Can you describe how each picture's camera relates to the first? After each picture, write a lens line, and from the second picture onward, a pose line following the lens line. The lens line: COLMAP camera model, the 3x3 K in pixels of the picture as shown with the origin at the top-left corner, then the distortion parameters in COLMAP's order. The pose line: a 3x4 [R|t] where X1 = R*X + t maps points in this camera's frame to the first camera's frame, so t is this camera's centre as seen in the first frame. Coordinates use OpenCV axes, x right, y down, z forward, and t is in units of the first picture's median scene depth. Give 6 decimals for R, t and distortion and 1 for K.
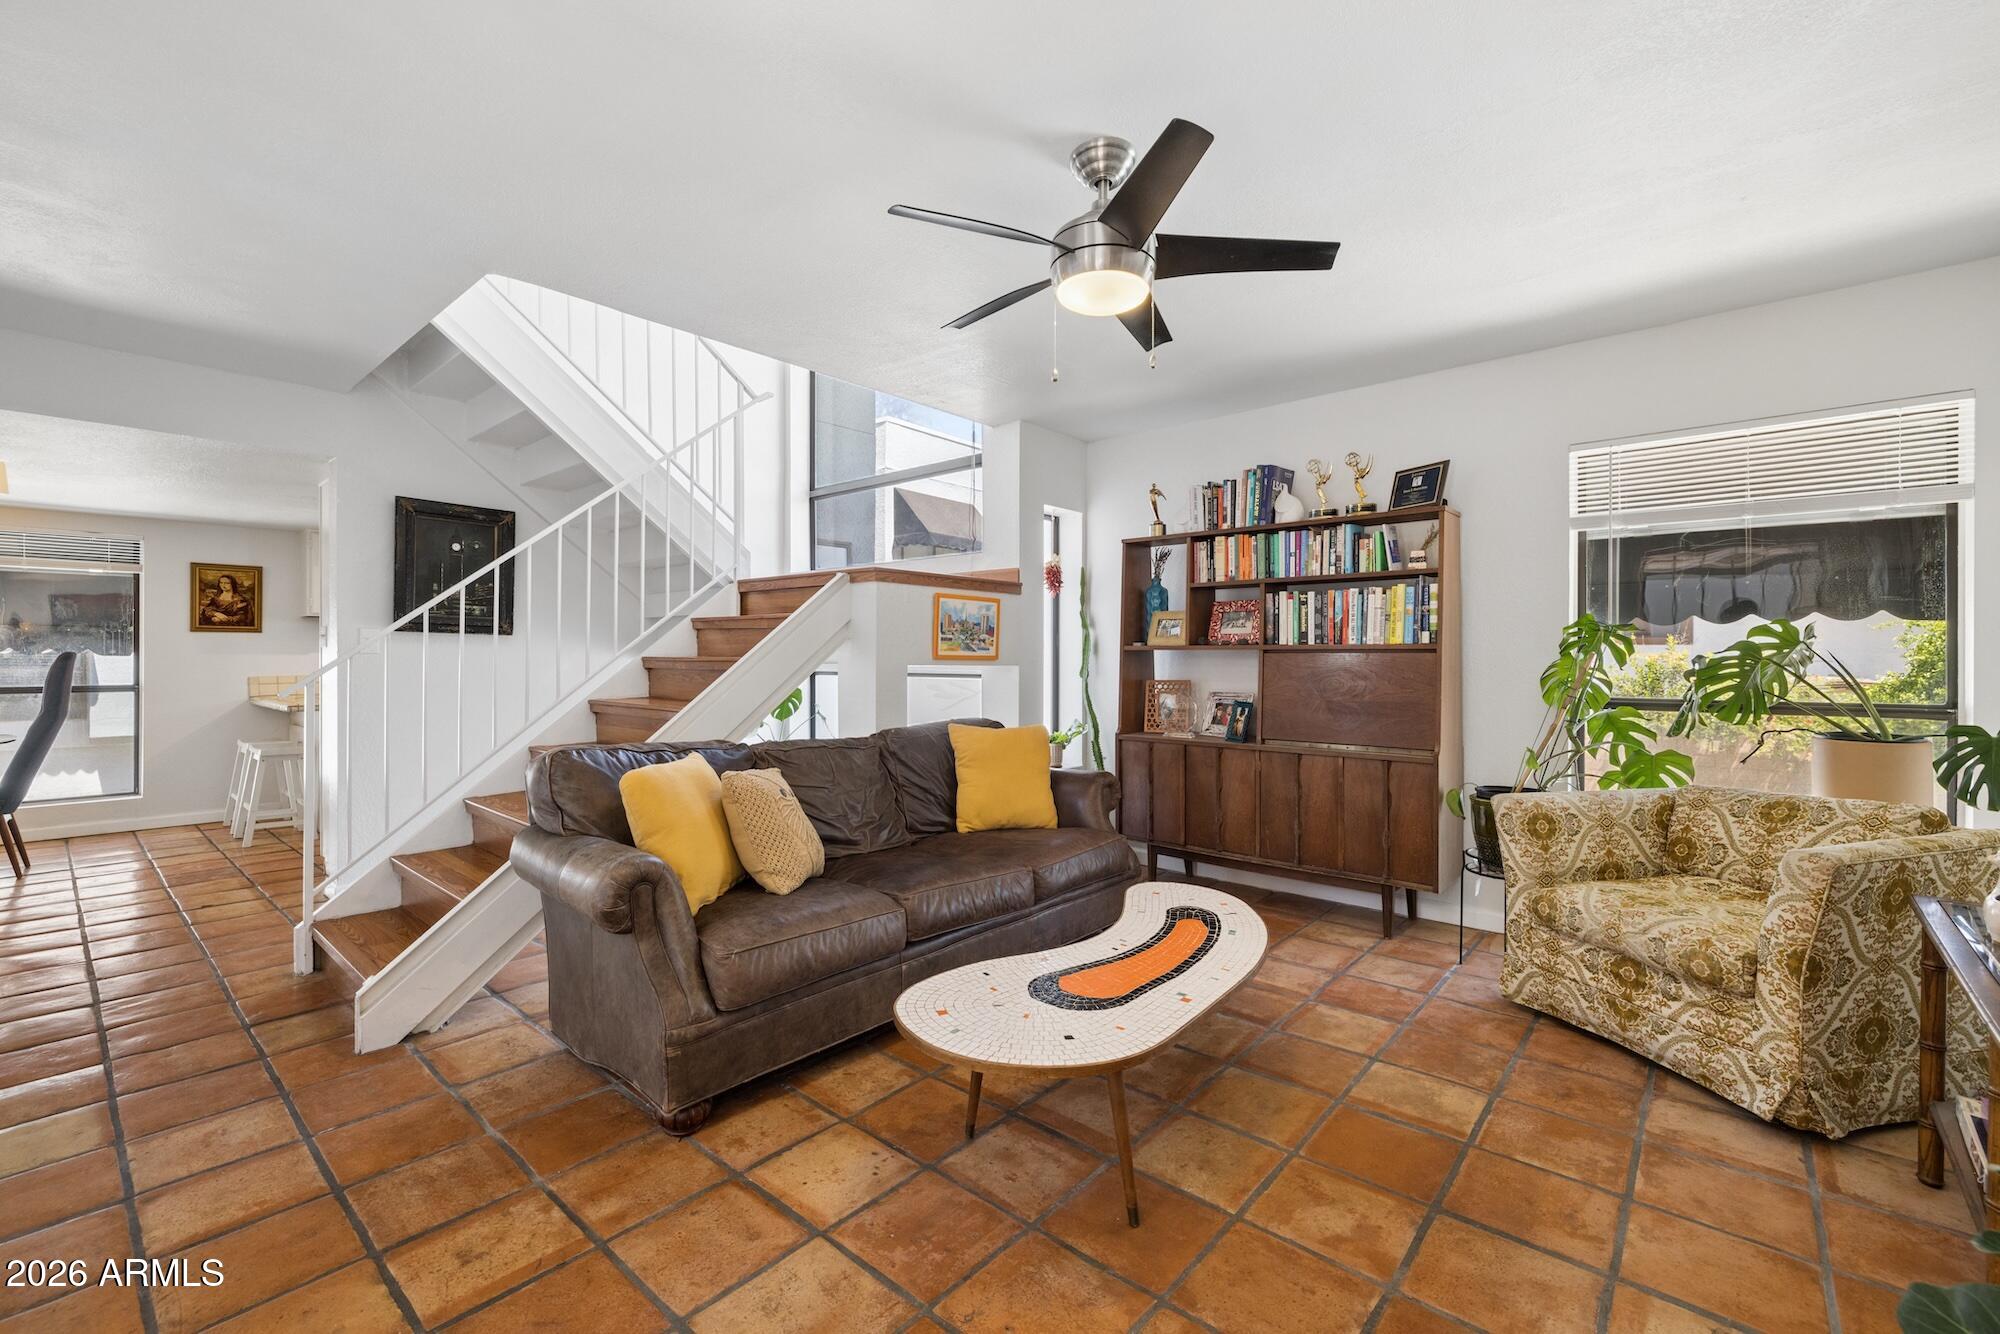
lens RADIAL K [[838.9, 0, 988.4], [0, 838.9, 659.1], [0, 0, 1]] dist [-0.000231, -0.000161]
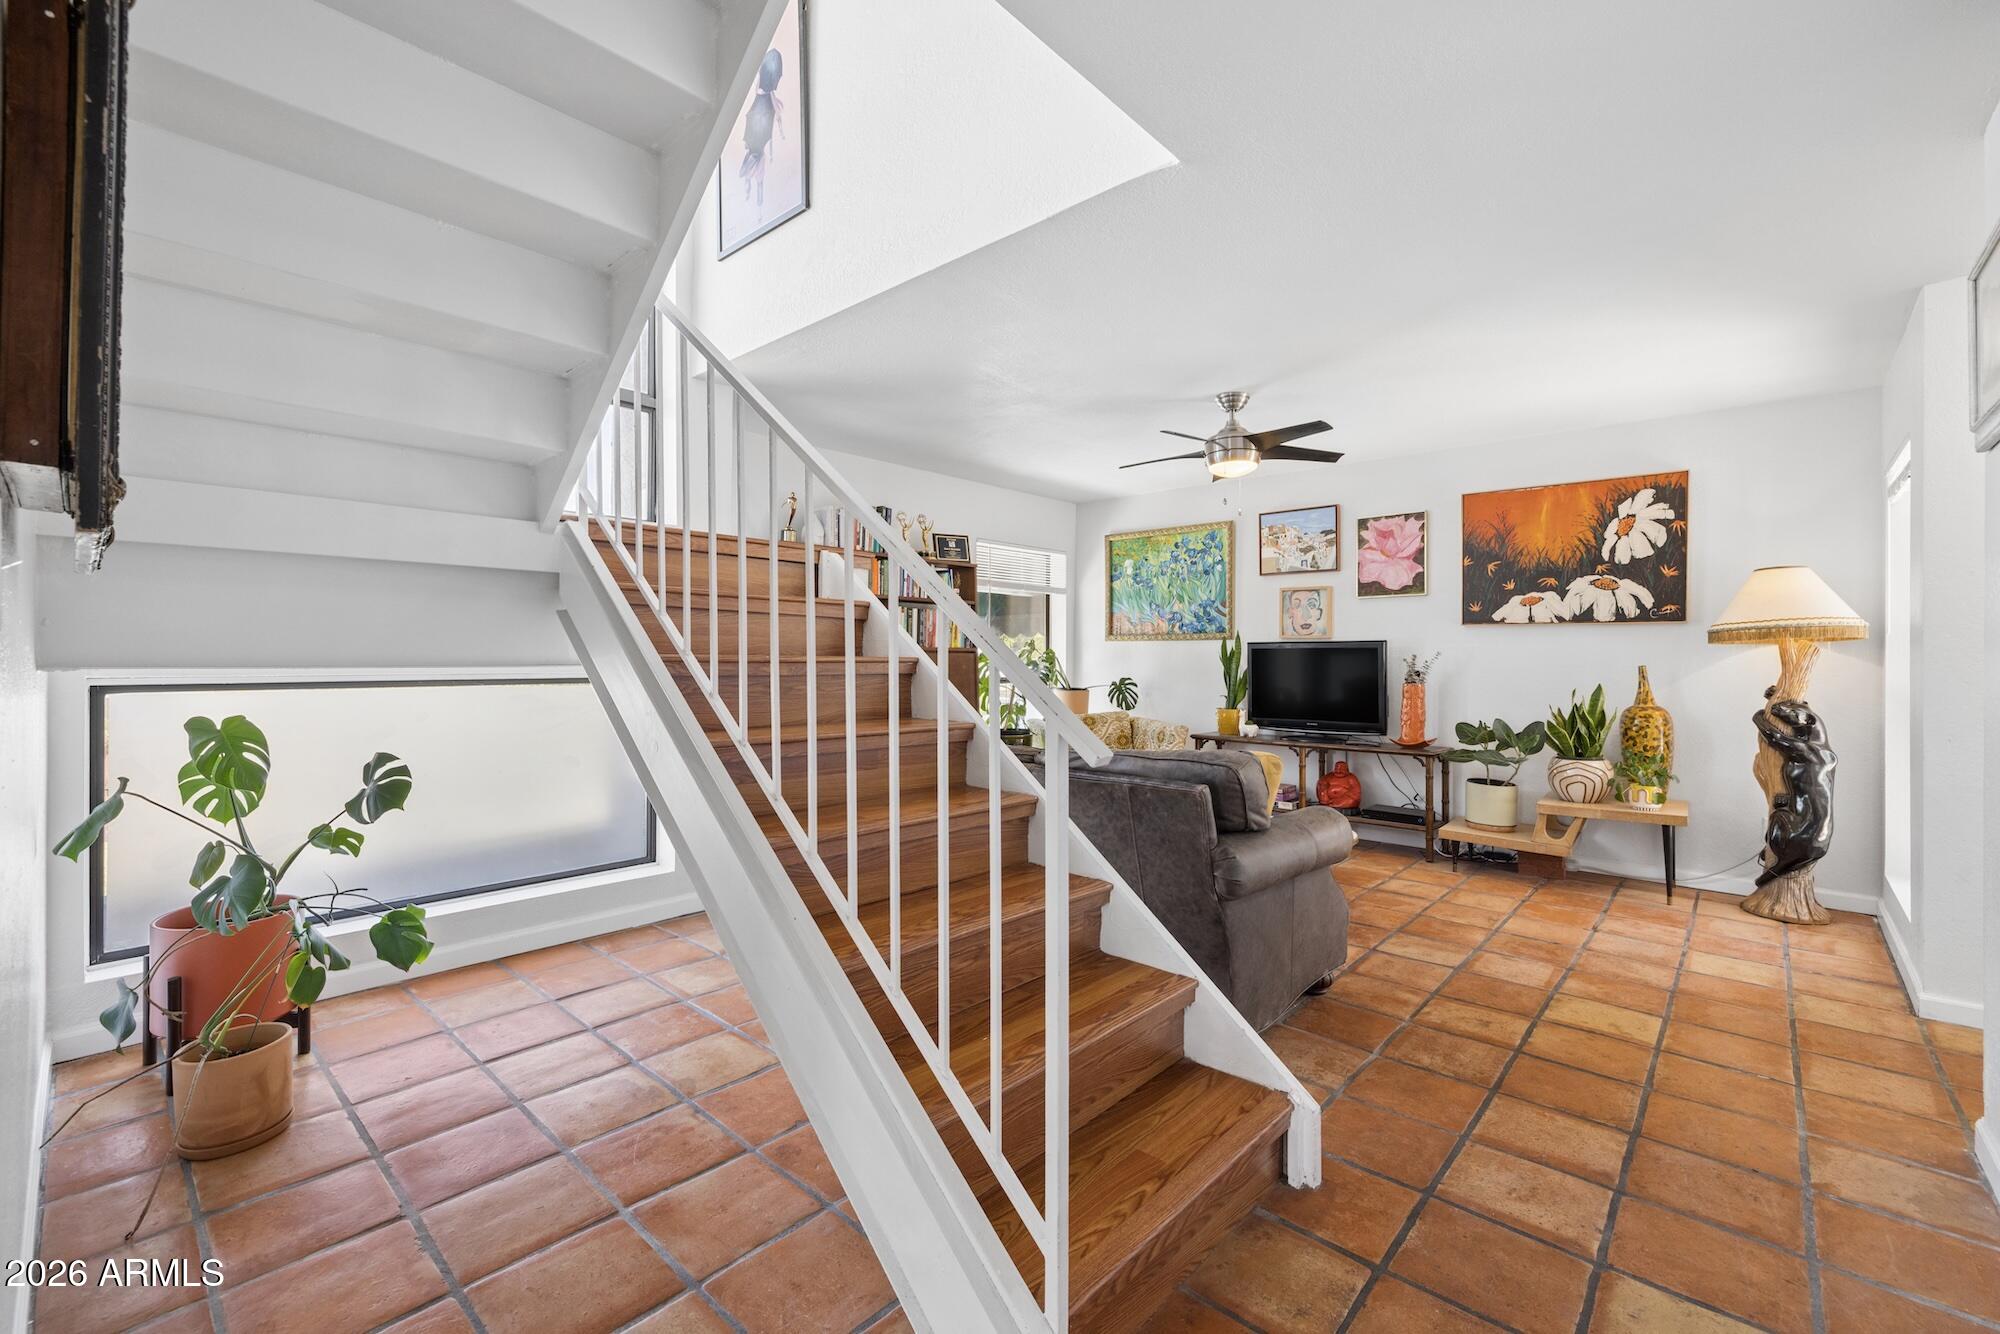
lens RADIAL K [[838.9, 0, 990.3], [0, 838.9, 650.4], [0, 0, 1]] dist [-0.000231, -0.000161]
pose [[0.020214, 0.006413, 0.999775, -0.948029], [-0.002471, 0.999977, -0.006364, -0.002695], [-0.999793, -0.002342, 0.020230, 0.801840]]
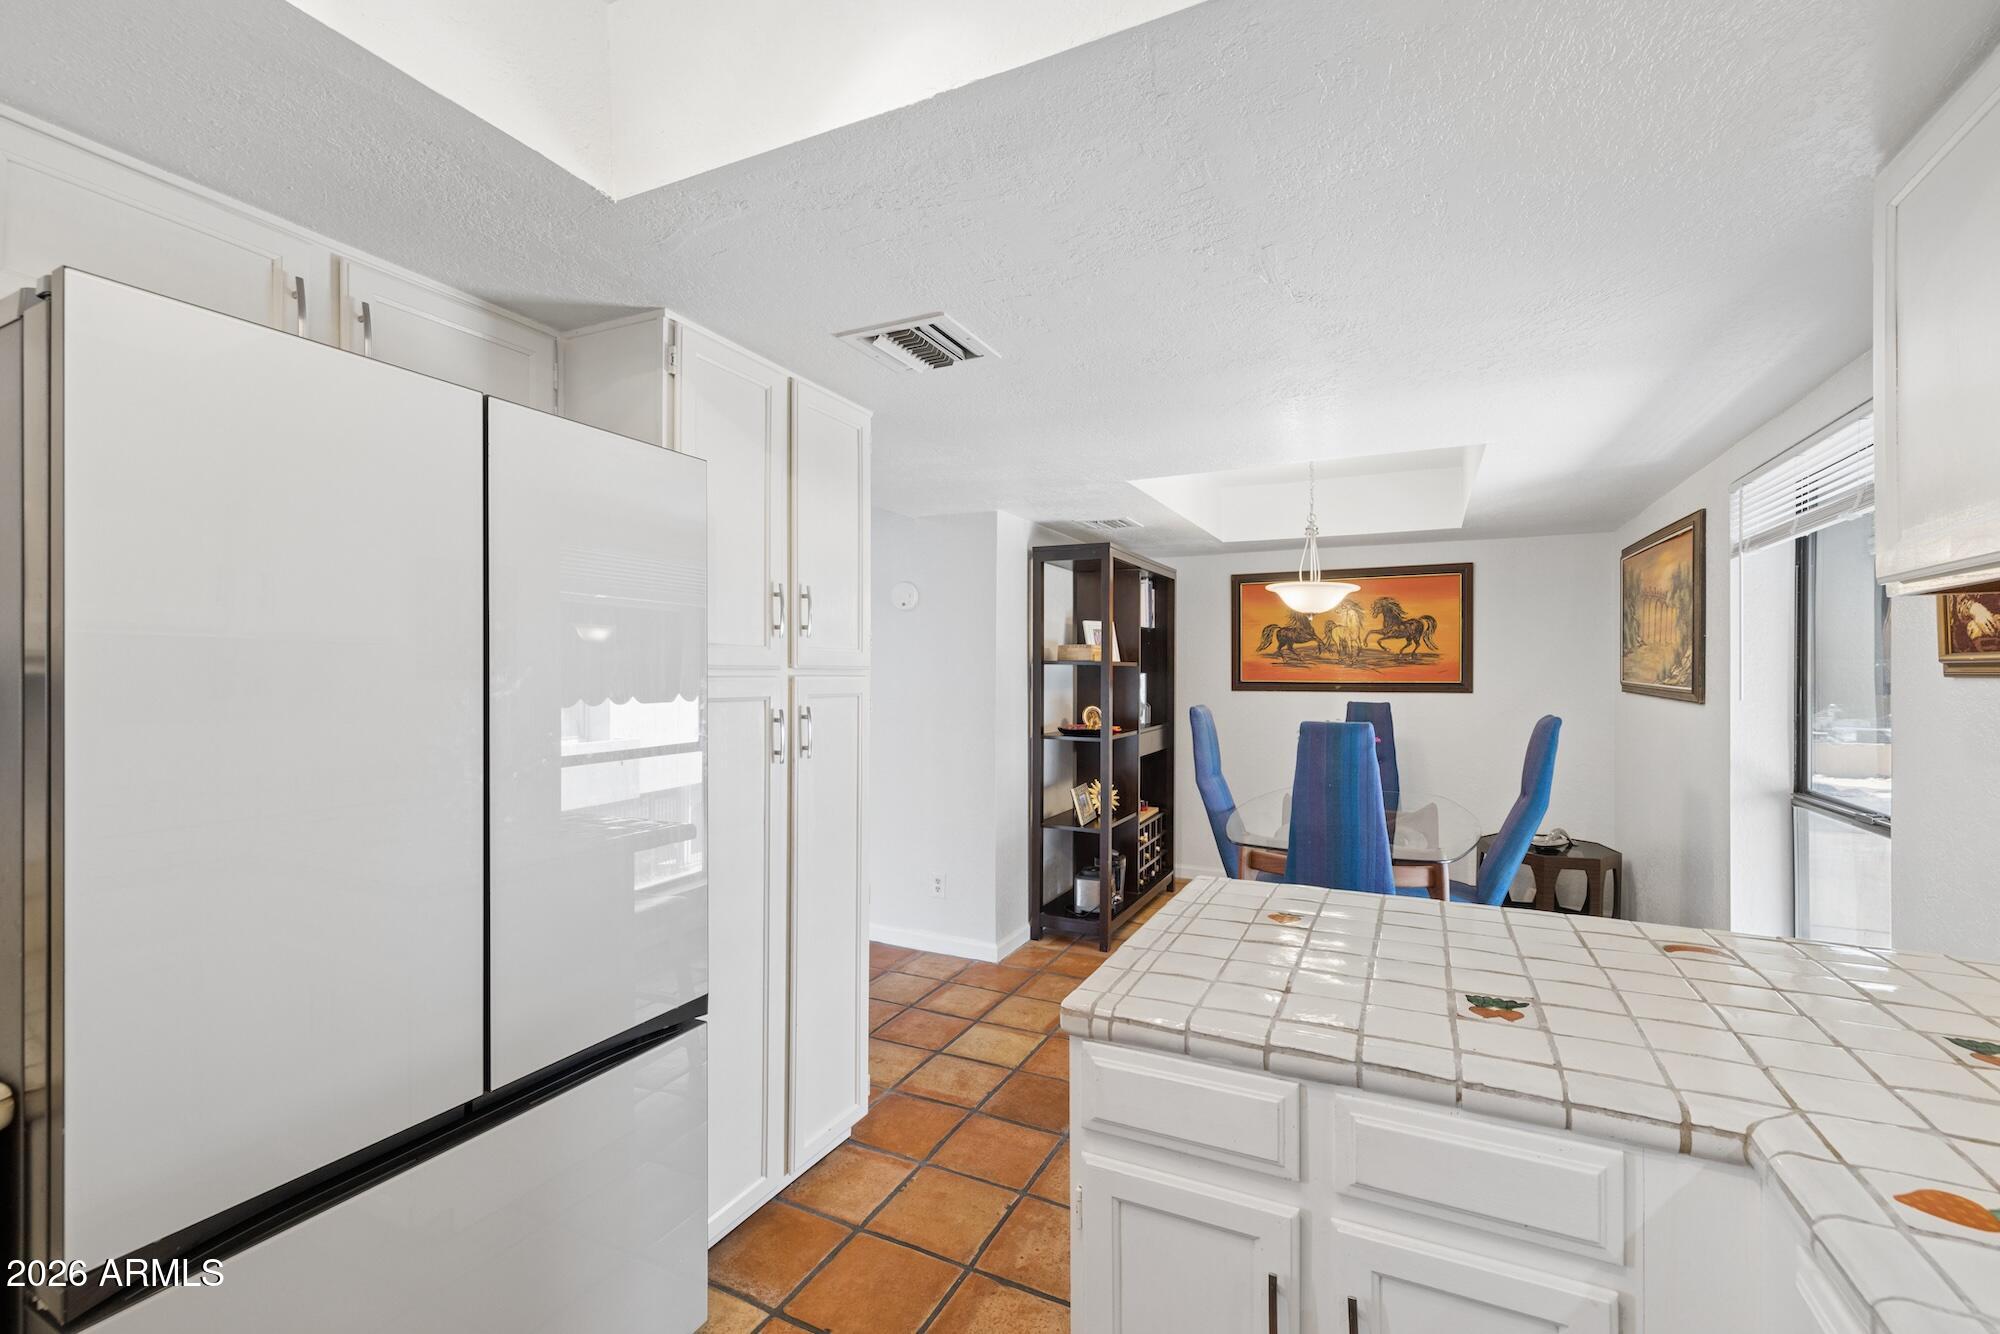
lens RADIAL K [[841.5, 0, 999.2], [0, 841.5, 674.5], [0, 0, 1]] dist [-0.003374, -0.000419]
pose [[-0.964744, 0.004639, -0.263150, -0.853960], [0.002357, 0.999957, 0.008989, -0.054876], [0.263181, 0.008052, -0.964713, 1.767127]]
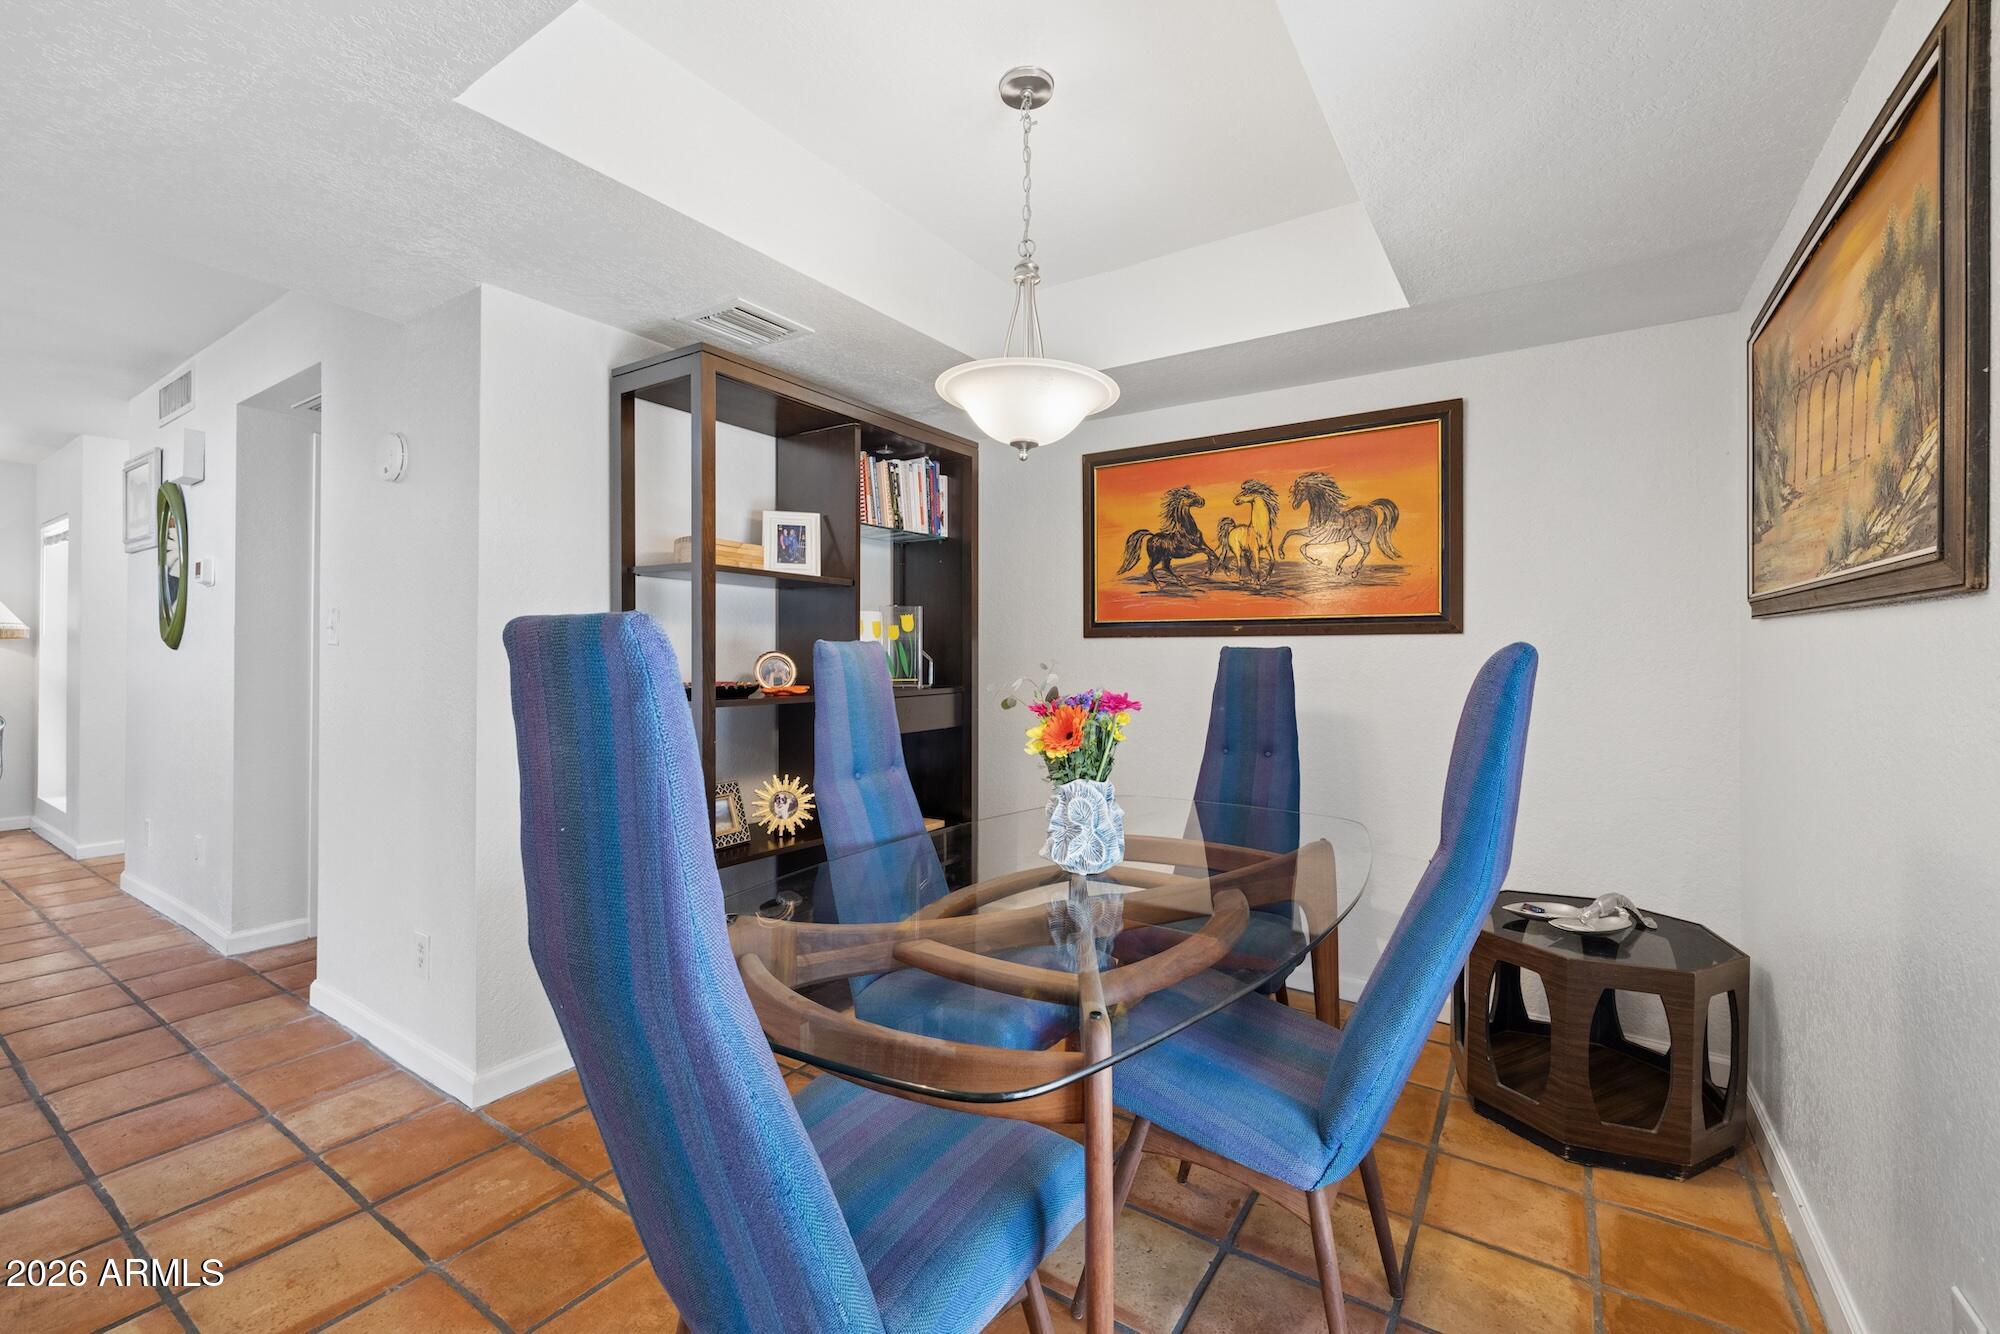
lens RADIAL K [[841.5, 0, 989.5], [0, 841.5, 653.5], [0, 0, 1]] dist [-0.003374, -0.000419]
pose [[-0.990728, 0.000419, -0.135862, -1.356235], [0.000205, 0.999999, 0.001592, -0.001303], [0.135863, 0.001550, -0.990726, 1.399310]]
